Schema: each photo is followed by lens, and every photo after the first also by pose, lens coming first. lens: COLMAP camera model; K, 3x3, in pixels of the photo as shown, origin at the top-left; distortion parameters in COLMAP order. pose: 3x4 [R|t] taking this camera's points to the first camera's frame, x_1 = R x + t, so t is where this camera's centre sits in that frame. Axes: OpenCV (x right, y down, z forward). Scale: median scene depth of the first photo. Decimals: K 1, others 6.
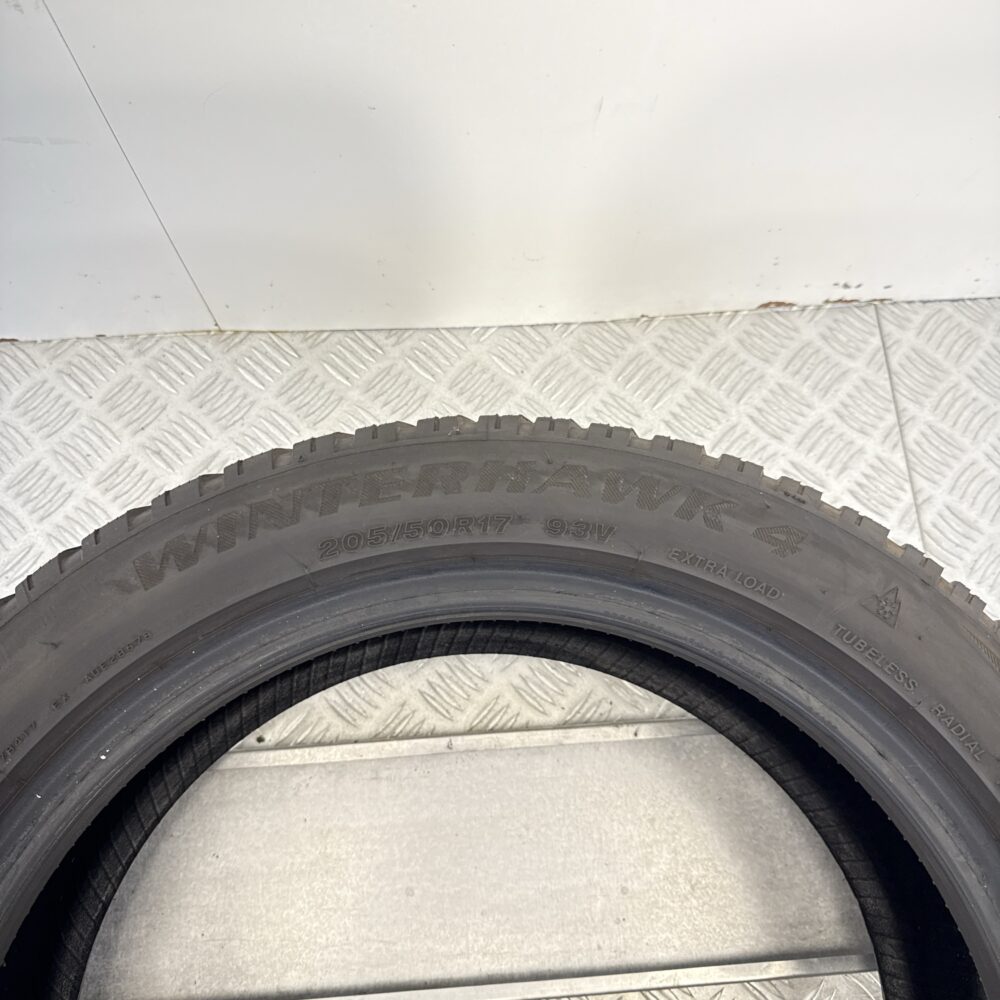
lens RADIAL K [[938.5, 0, 488.4], [0, 938.5, 499.7], [0, 0, 1]] dist [0.168226, -0.417257]
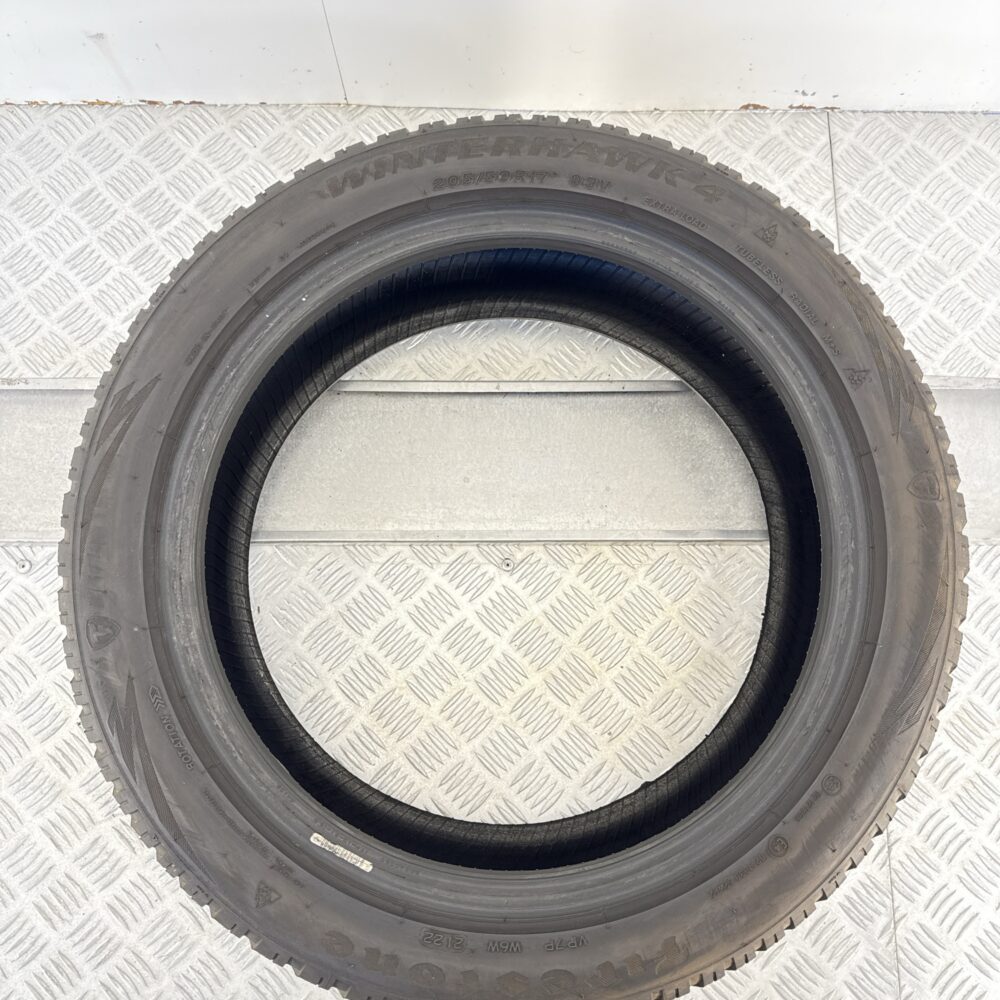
lens RADIAL K [[938.4, 0, 500.0], [0, 938.4, 500.0], [0, 0, 1]] dist [0.151762, -0.320726]
pose [[0.997841, 0.060651, -0.025185, 0.011096], [-0.058590, 0.995402, 0.075782, 0.342126], [0.029666, -0.074143, 0.996806, -0.518366]]
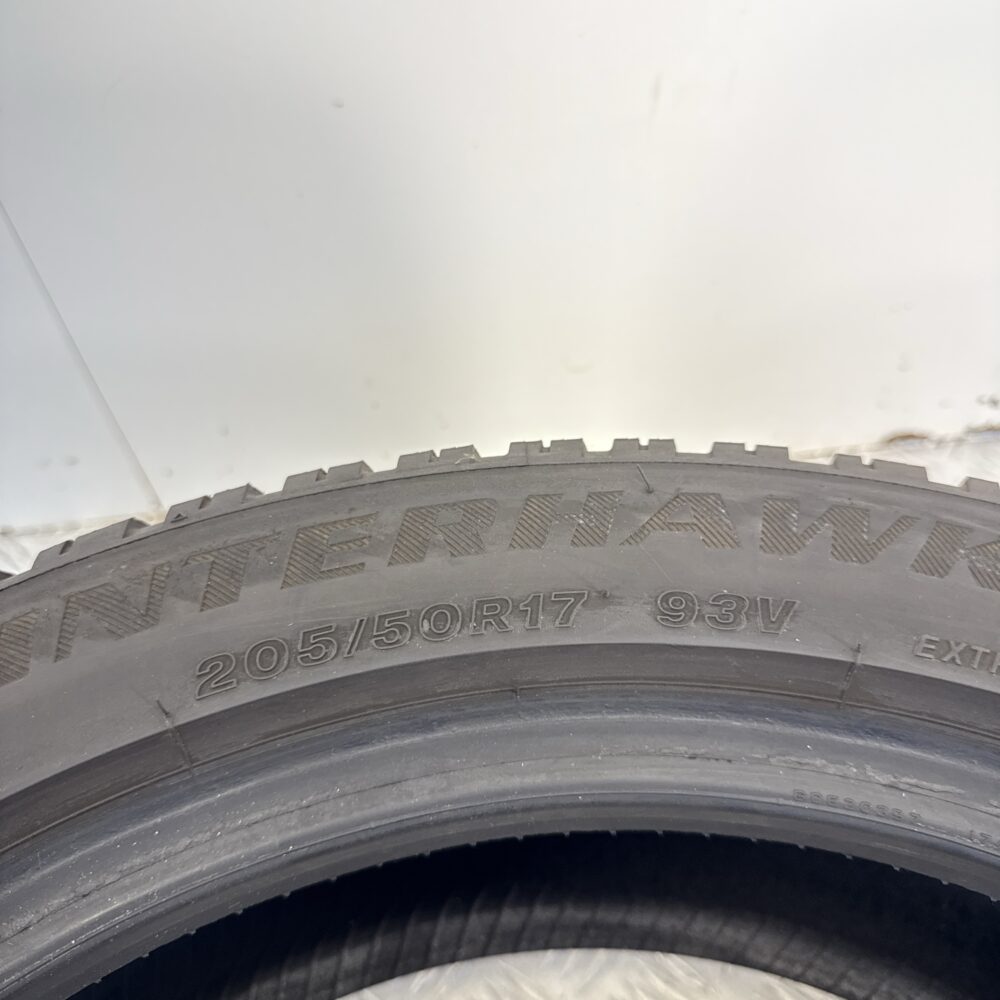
lens RADIAL K [[952.8, 0, 504.7], [0, 952.8, 521.3], [0, 0, 1]] dist [0.130242, -0.349002]
pose [[0.997803, -0.064908, -0.013245, -0.006628], [0.057202, 0.945034, -0.321928, 0.104703], [0.033413, 0.320464, 0.946671, 0.365712]]
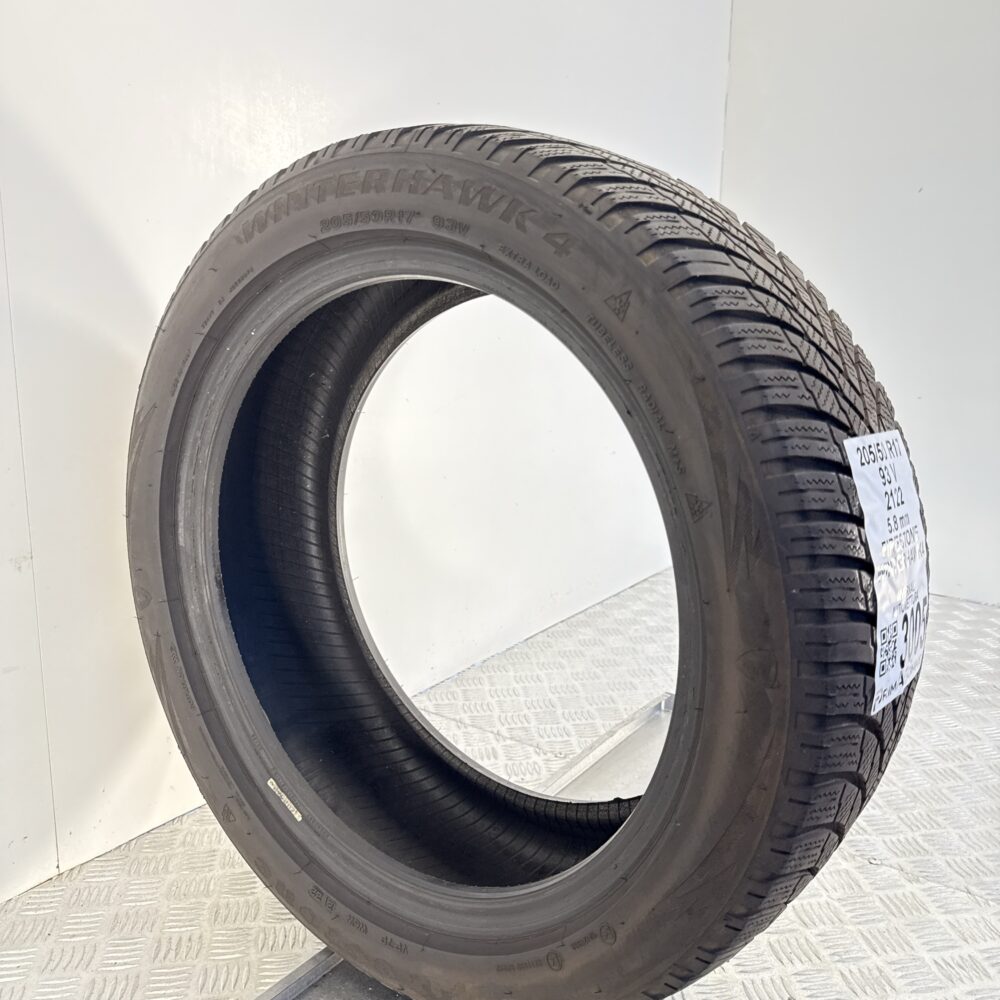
lens RADIAL K [[938.4, 0, 500.0], [0, 938.4, 500.0], [0, 0, 1]] dist [0.151762, -0.320726]
pose [[0.777227, 0.240708, -0.581358, 0.789567], [0.030459, 0.908459, 0.416864, -0.133529], [0.628482, -0.341706, 0.698747, -0.063240]]
